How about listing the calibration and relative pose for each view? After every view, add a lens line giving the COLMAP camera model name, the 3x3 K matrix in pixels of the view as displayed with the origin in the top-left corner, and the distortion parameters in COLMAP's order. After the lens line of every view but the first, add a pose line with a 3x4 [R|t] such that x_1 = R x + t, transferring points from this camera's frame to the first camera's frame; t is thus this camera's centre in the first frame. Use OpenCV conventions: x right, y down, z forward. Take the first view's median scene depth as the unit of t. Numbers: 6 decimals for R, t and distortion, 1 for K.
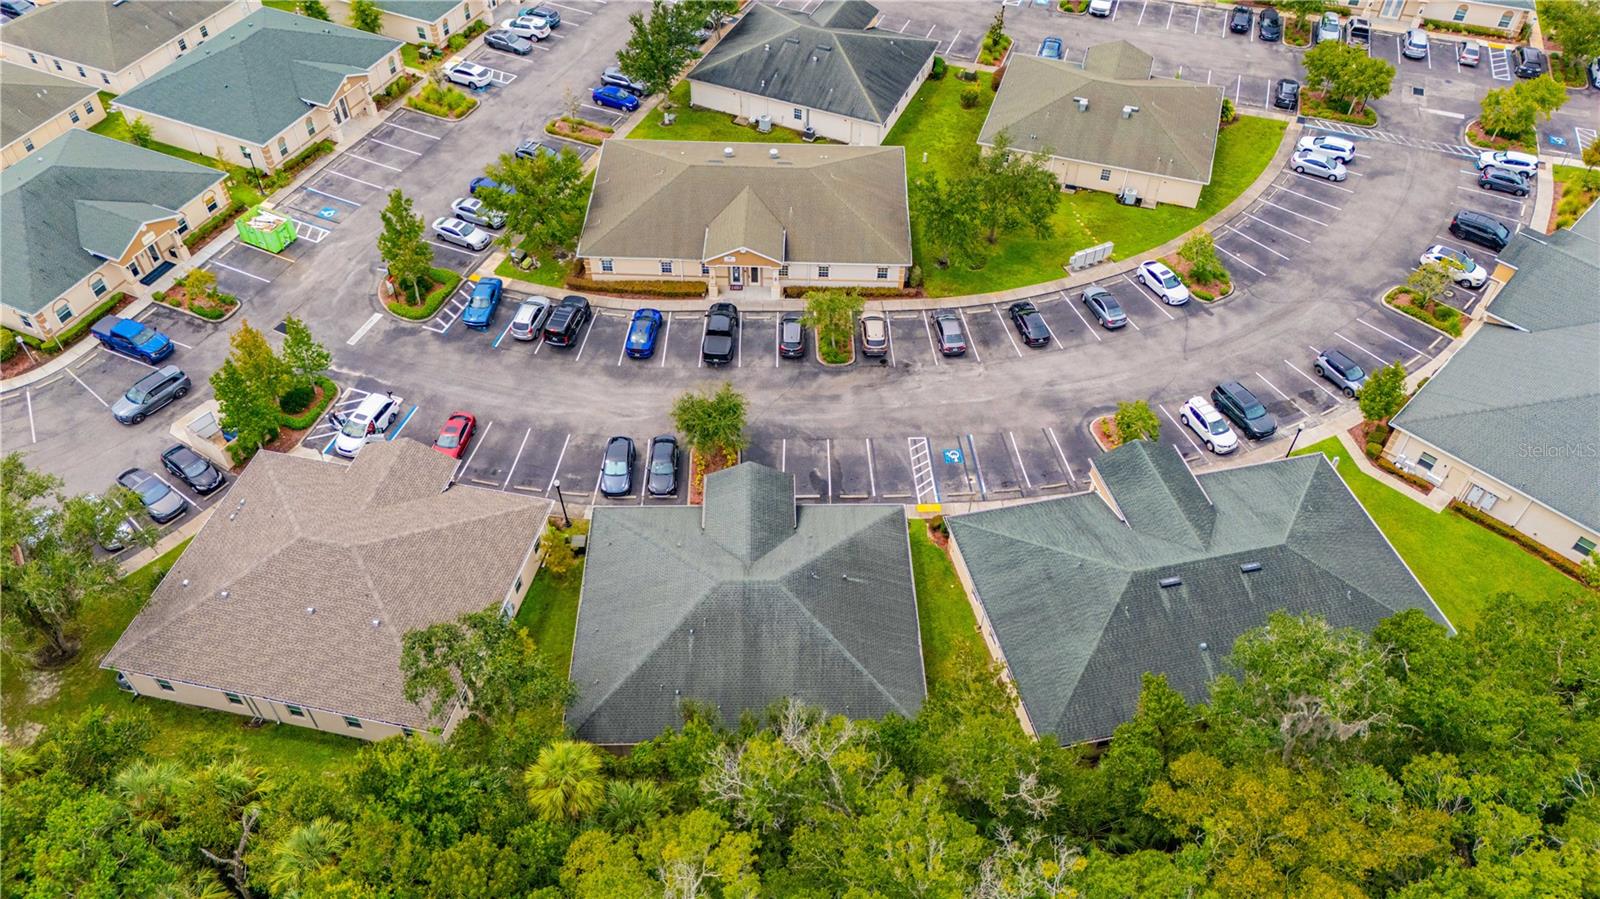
lens RADIAL K [[1174.8, 0, 800.0], [0, 1174.8, 449.5], [0, 0, 1]] dist [0.073603, -0.079462]
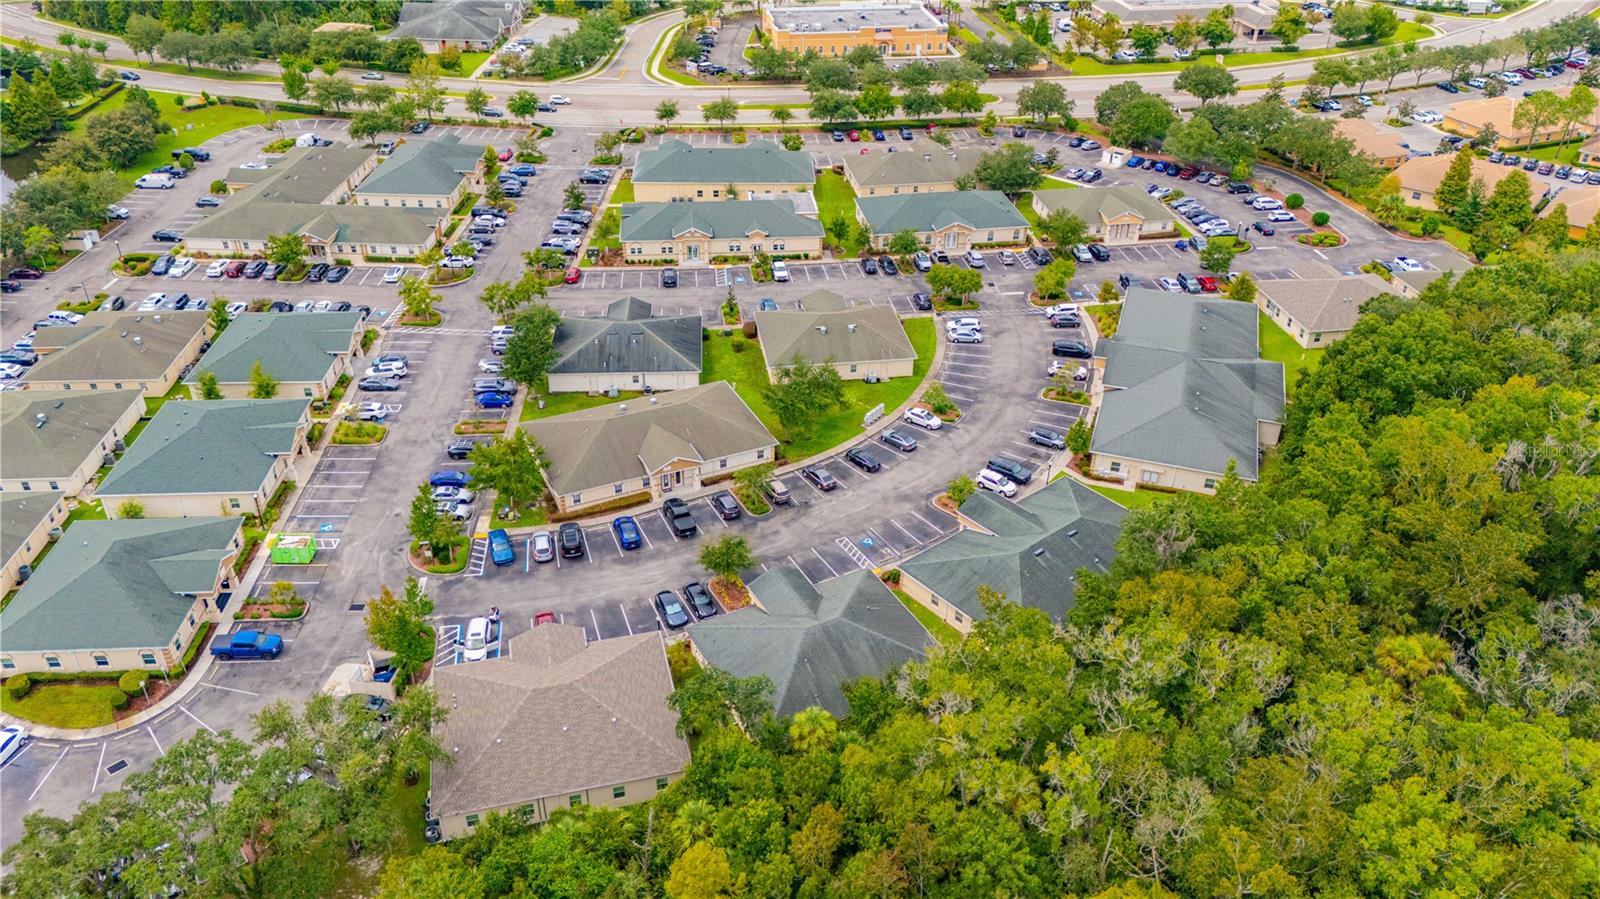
lens RADIAL K [[1174.2, 0, 800.0], [0, 1174.2, 449.5], [0, 0, 1]] dist [0.094861, -0.122315]
pose [[0.894380, -0.242635, 0.375783, -0.432504], [0.325799, 0.928992, -0.175584, 0.116772], [-0.306496, 0.279468, 0.909922, -0.348193]]
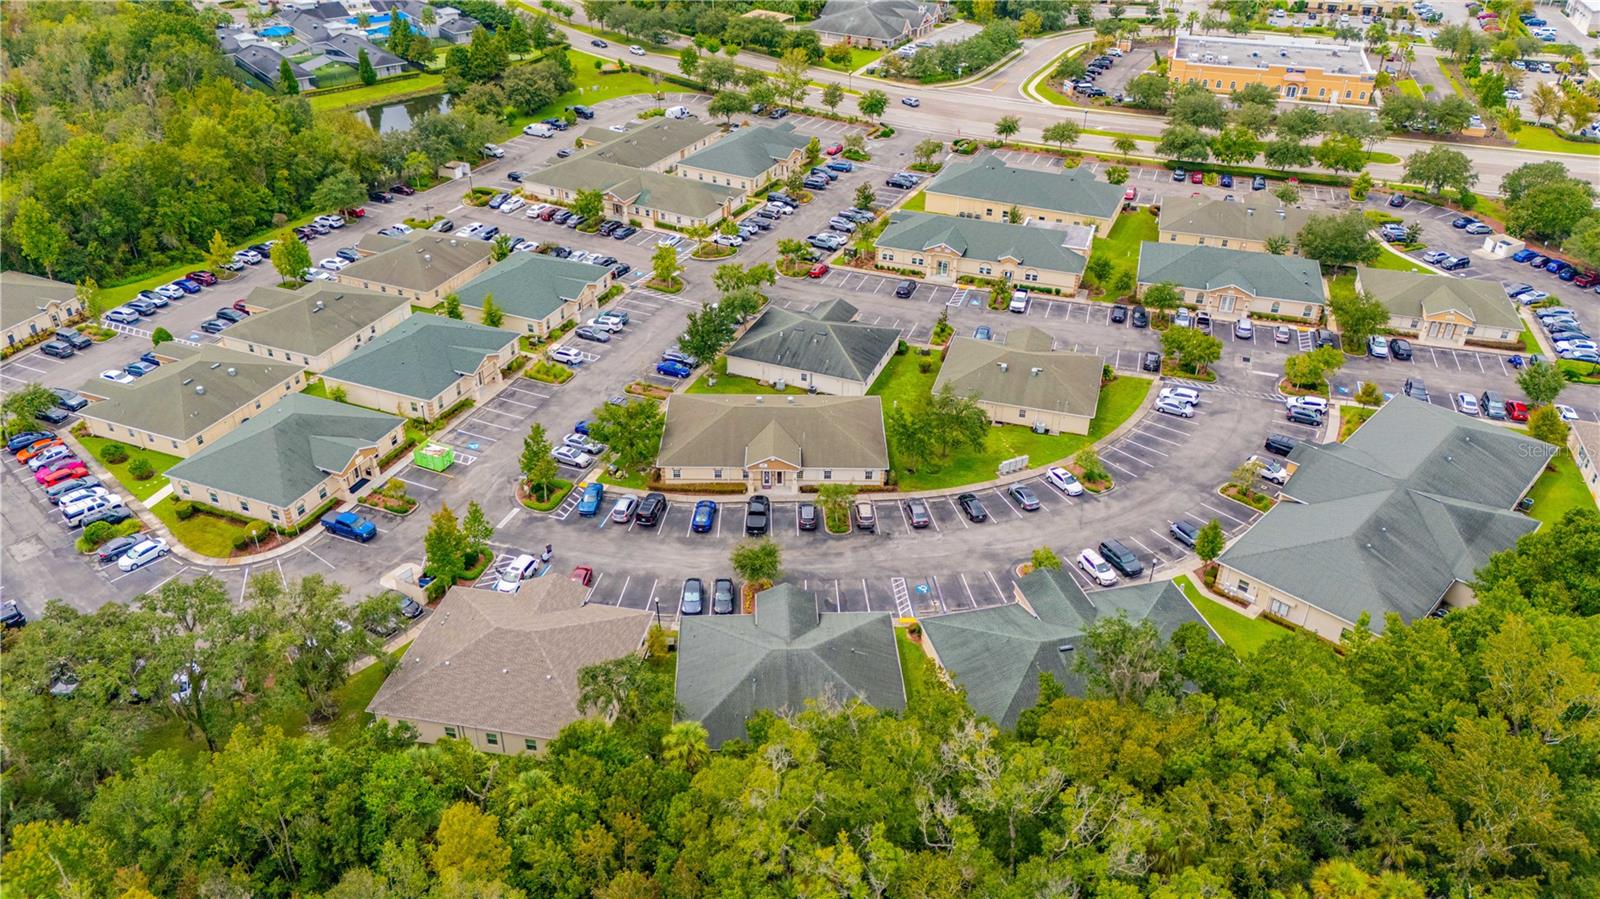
lens RADIAL K [[1174.2, 0, 800.0], [0, 1174.2, 449.5], [0, 0, 1]] dist [0.094861, -0.122315]
pose [[0.999718, -0.013526, 0.019524, -0.041137], [0.017946, 0.968622, -0.247890, 0.171609], [-0.015559, 0.248171, 0.968591, -0.390494]]
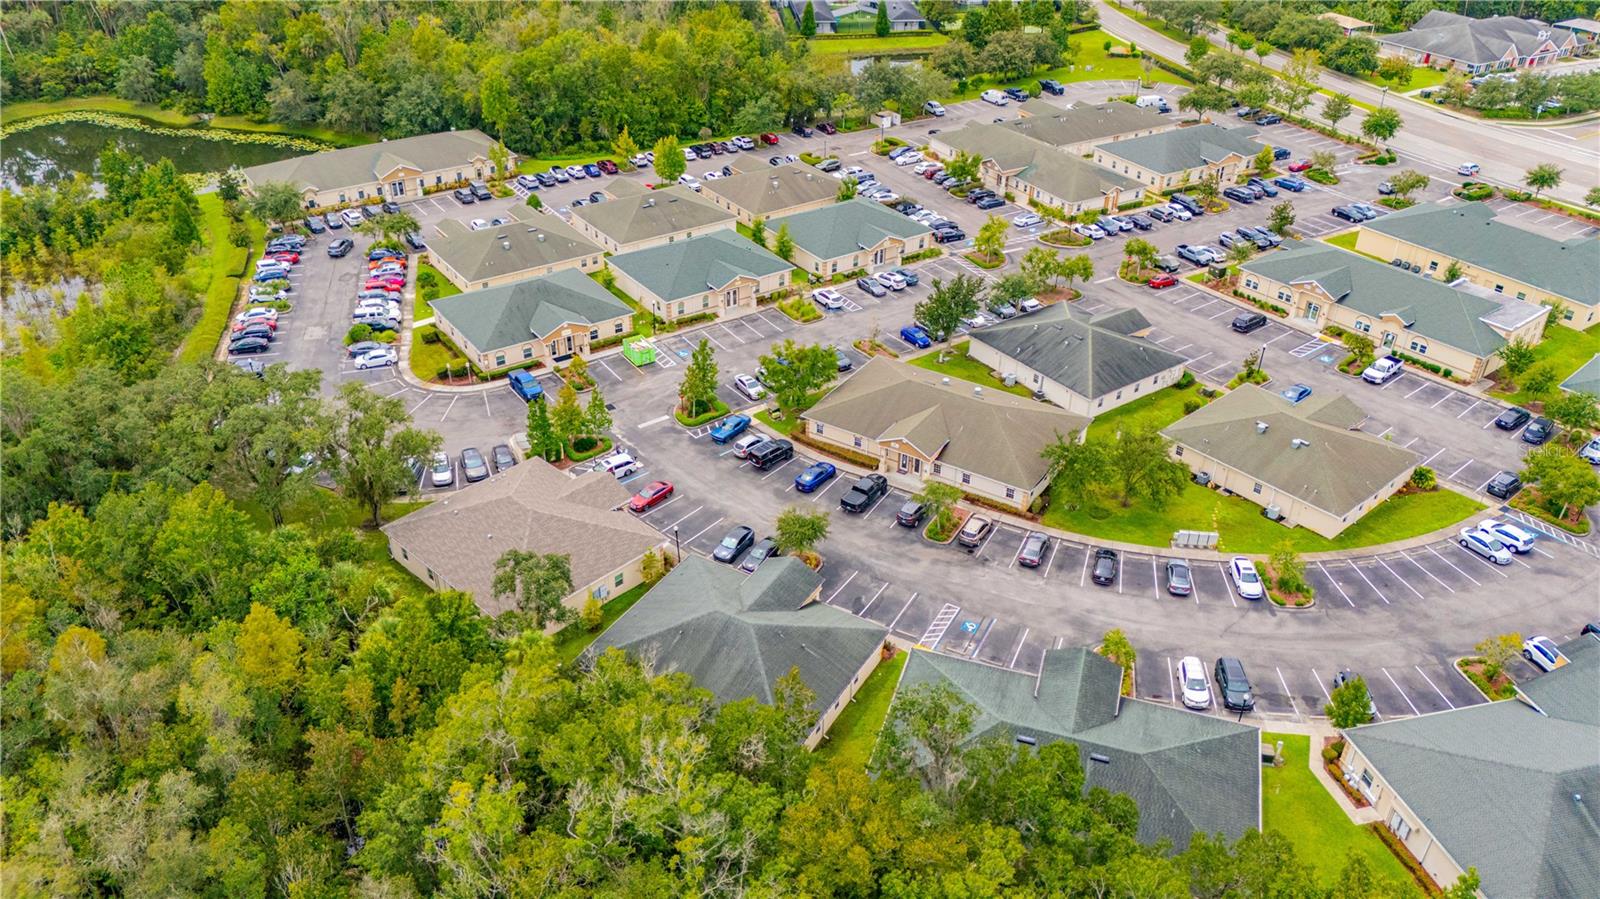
lens RADIAL K [[1174.8, 0, 800.0], [0, 1174.8, 449.5], [0, 0, 1]] dist [0.073603, -0.079462]
pose [[0.853452, 0.274537, -0.443000, 0.413782], [-0.378023, 0.911234, -0.163560, 0.092224], [0.358773, 0.307055, 0.881476, -0.178140]]
